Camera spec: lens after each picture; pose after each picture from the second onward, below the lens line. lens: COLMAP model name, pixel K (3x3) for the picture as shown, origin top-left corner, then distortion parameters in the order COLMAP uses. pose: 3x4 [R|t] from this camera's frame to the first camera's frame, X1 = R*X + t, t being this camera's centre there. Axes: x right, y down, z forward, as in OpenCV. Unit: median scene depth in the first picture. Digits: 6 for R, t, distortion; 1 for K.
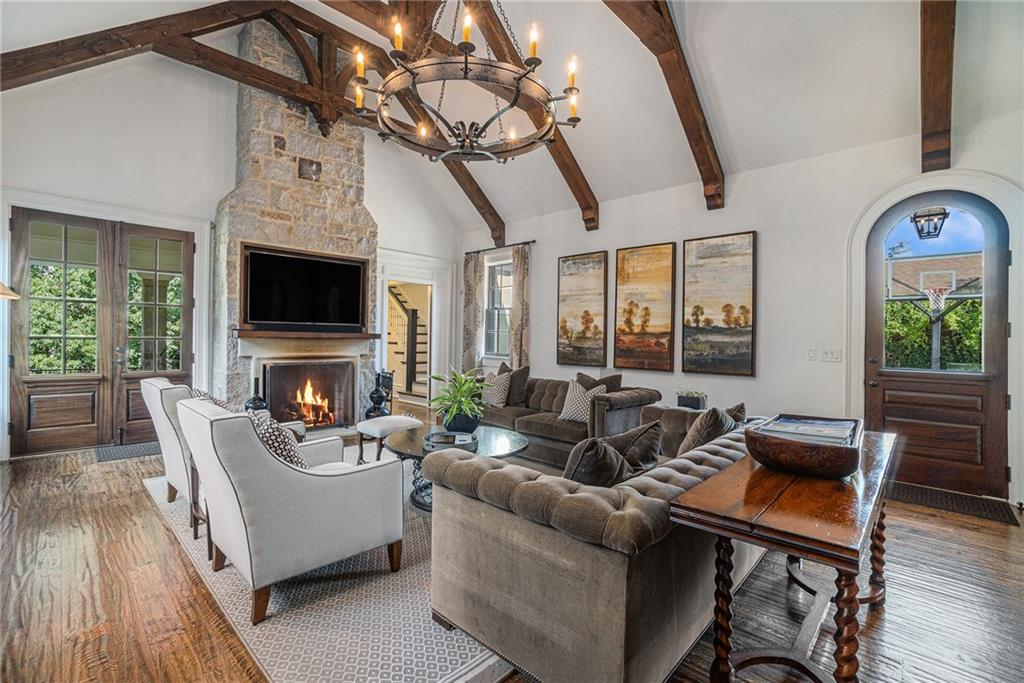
lens RADIAL K [[450.5, 0, 512.3], [0, 450.5, 338.1], [0, 0, 1]] dist [-0.000296, 0.000241]
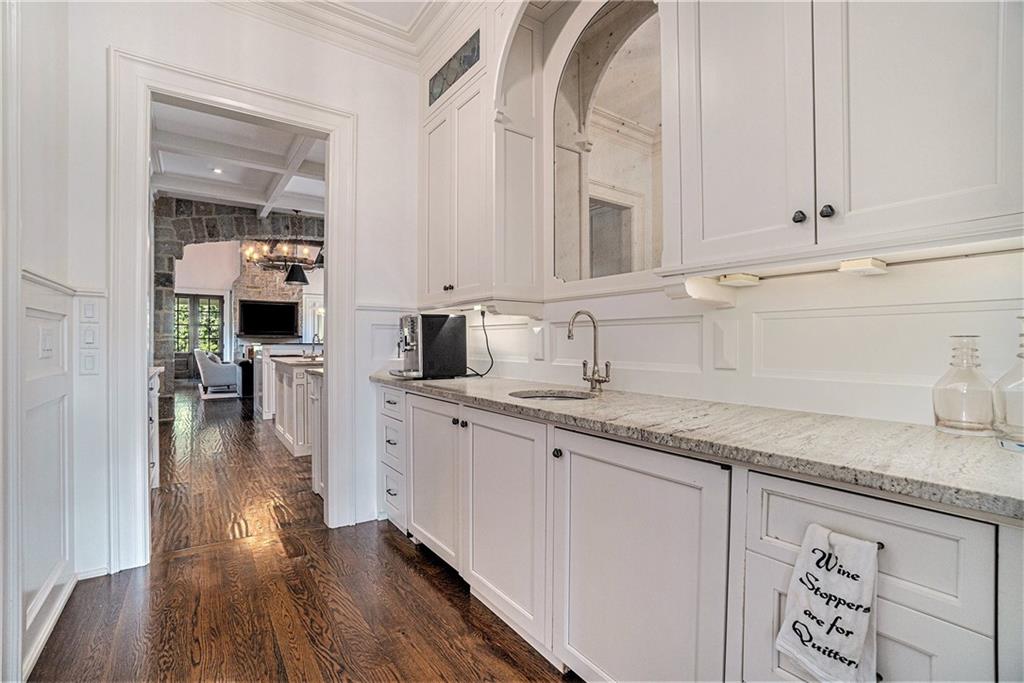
lens RADIAL K [[450.5, 0, 510.7], [0, 450.5, 341.5], [0, 0, 1]] dist [-0.000296, 0.000241]
pose [[0.981130, -0.007048, -0.193222, 1.318999], [0.007075, 0.999975, -0.000552, 0.030334], [0.193221, -0.000825, 0.981155, -1.124827]]
